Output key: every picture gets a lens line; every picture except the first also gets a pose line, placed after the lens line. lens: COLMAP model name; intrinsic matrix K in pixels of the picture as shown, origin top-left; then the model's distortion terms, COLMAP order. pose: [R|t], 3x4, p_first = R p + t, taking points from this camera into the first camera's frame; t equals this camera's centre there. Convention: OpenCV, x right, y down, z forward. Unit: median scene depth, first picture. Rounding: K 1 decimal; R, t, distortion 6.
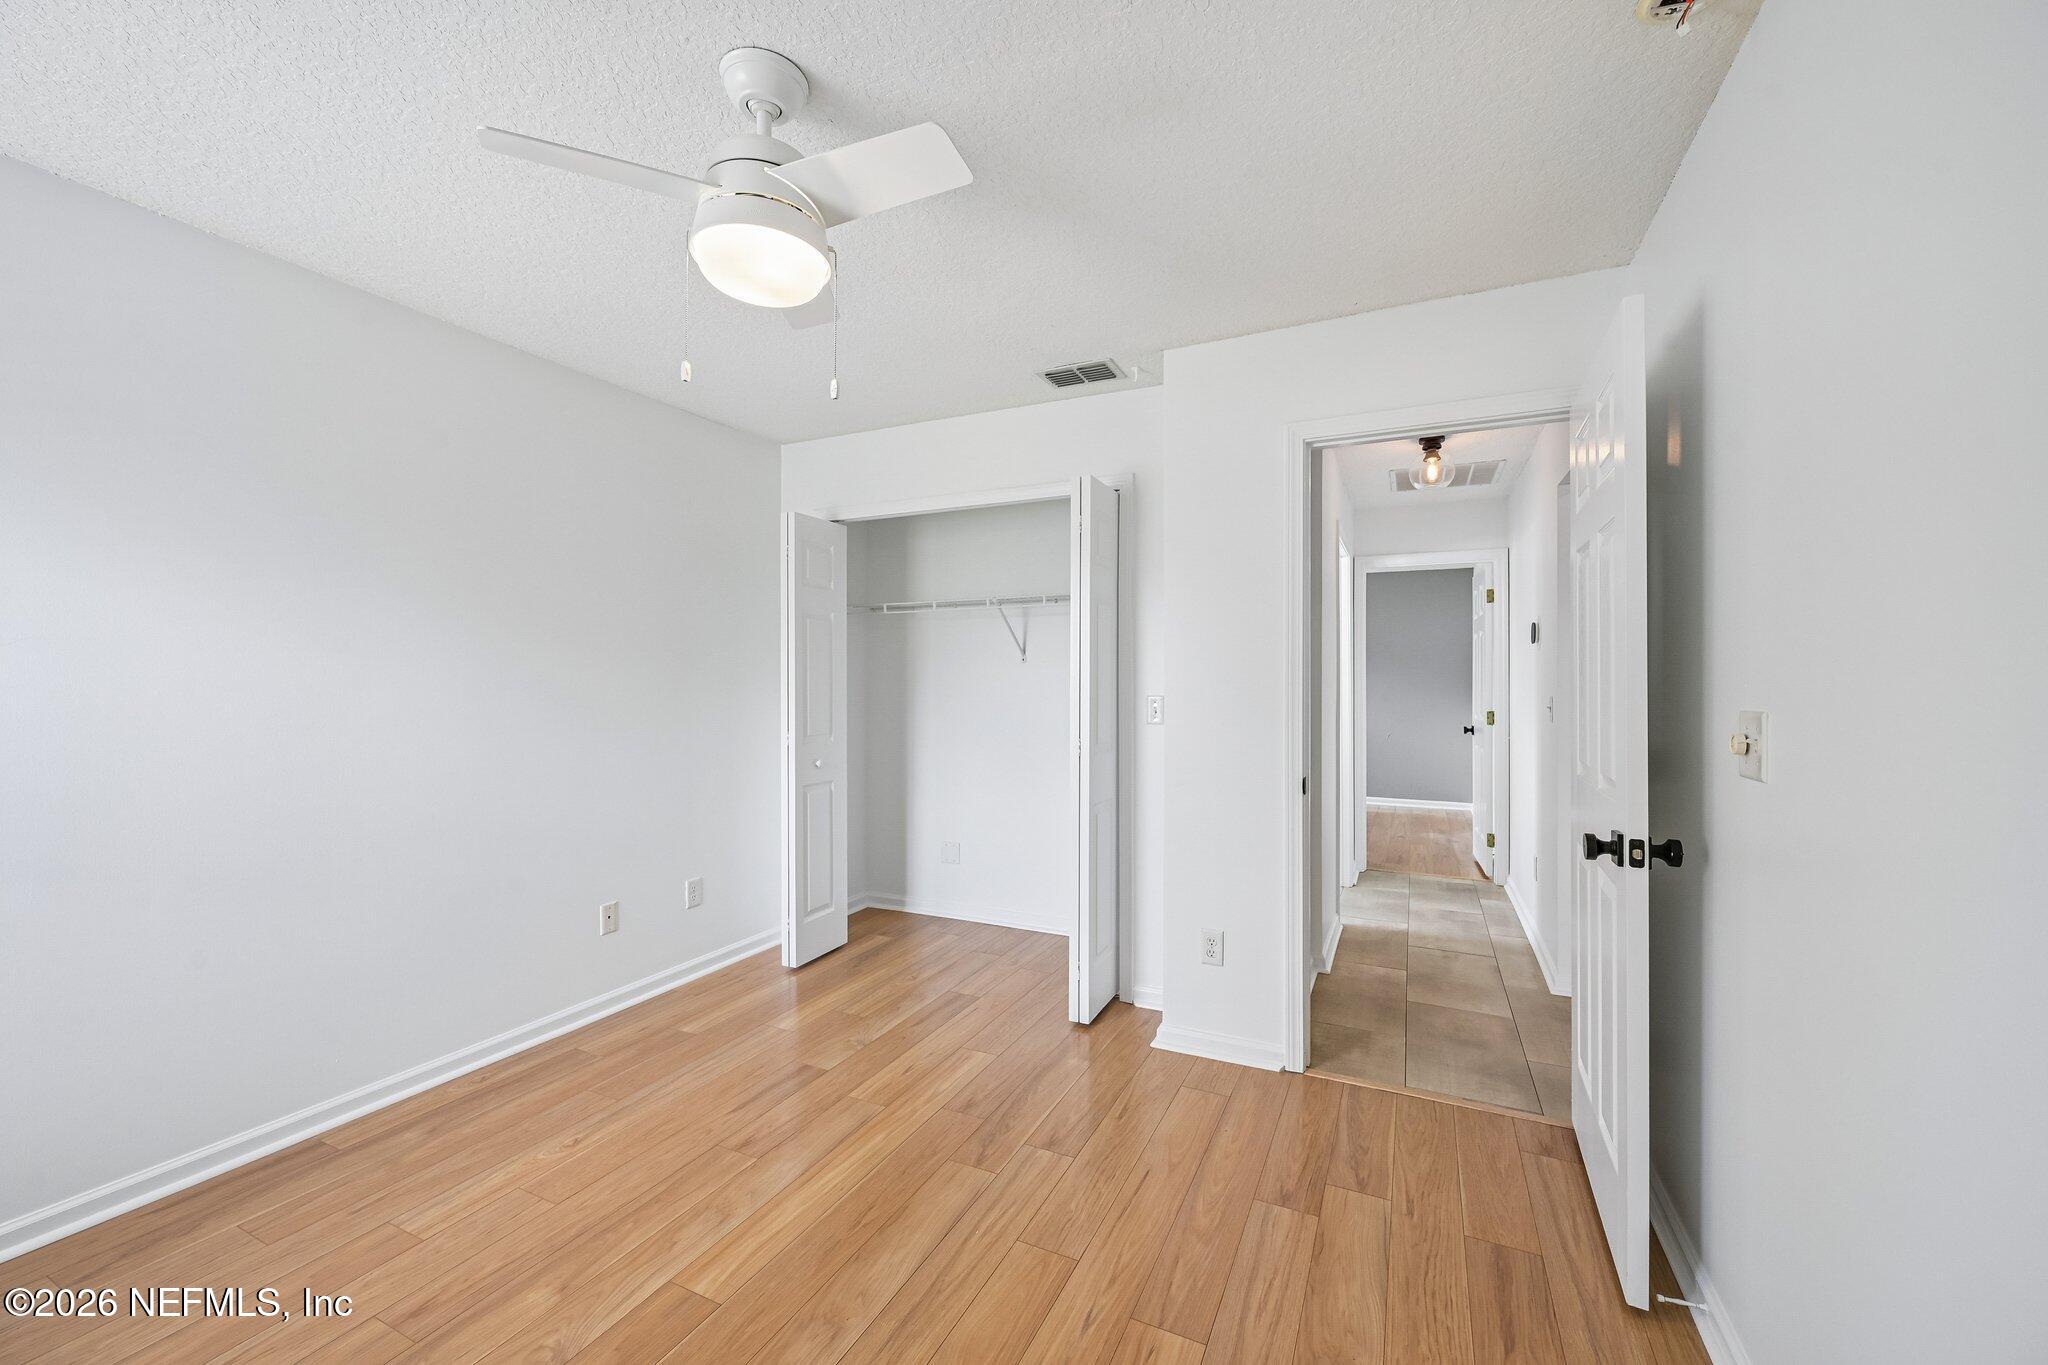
lens RADIAL K [[802.0, 0, 1027.5], [0, 802.0, 680.8], [0, 0, 1]] dist [-0.001866, 0.000180]
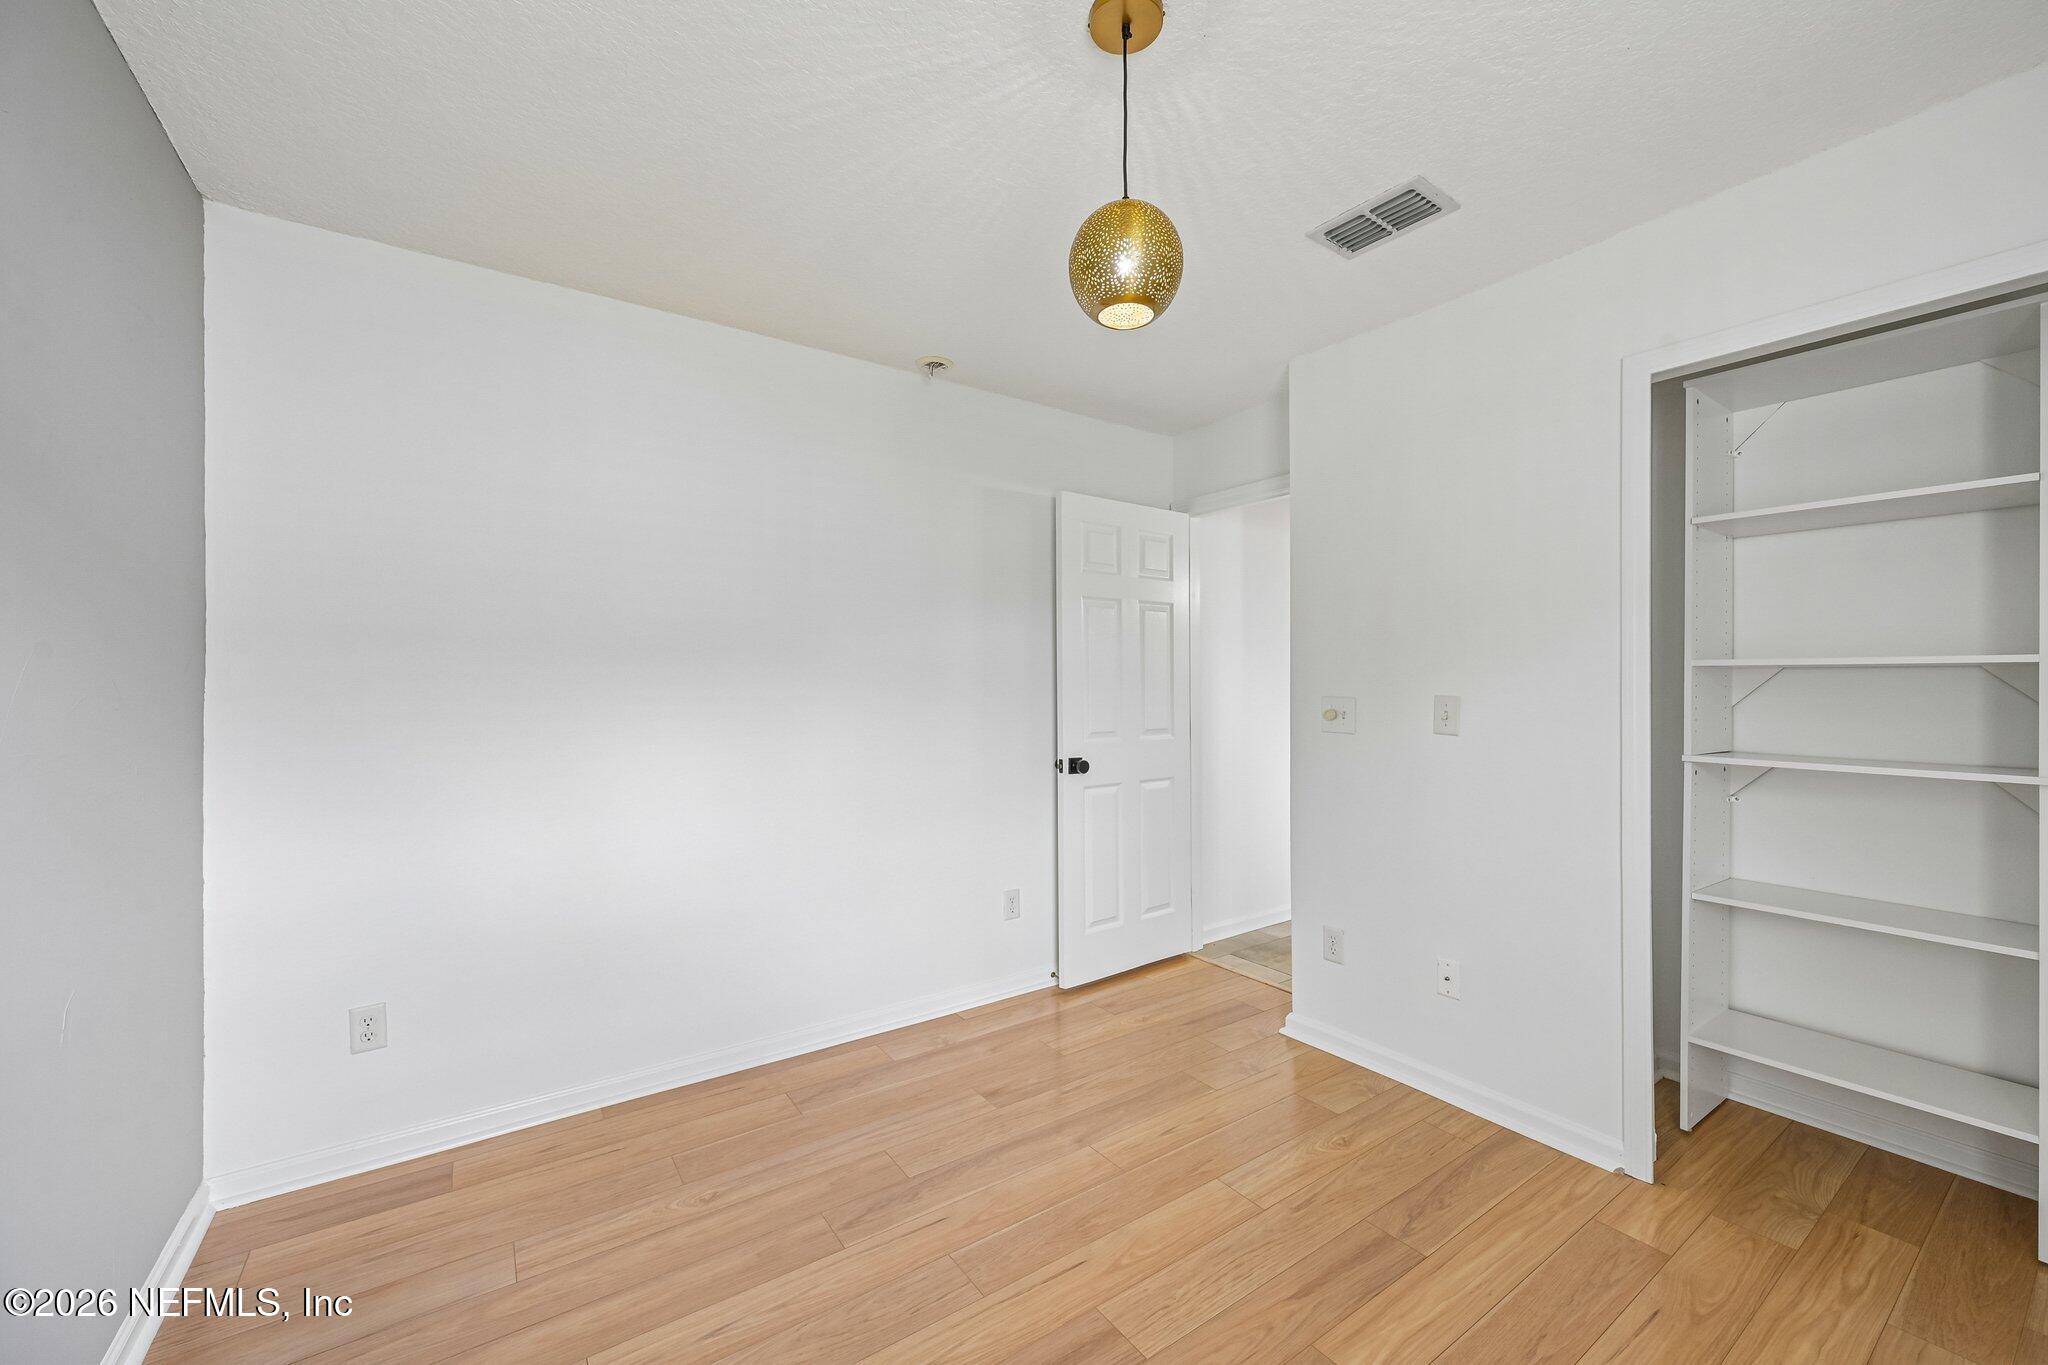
lens RADIAL K [[811.5, 0, 1030.8], [0, 811.5, 666.9], [0, 0, 1]] dist [-0.000251, -0.000127]
pose [[0.871775, -0.003551, -0.489893, 0.144964], [-0.001034, 0.999958, -0.009089, -0.007304], [0.489905, 0.008430, 0.871735, 0.282748]]
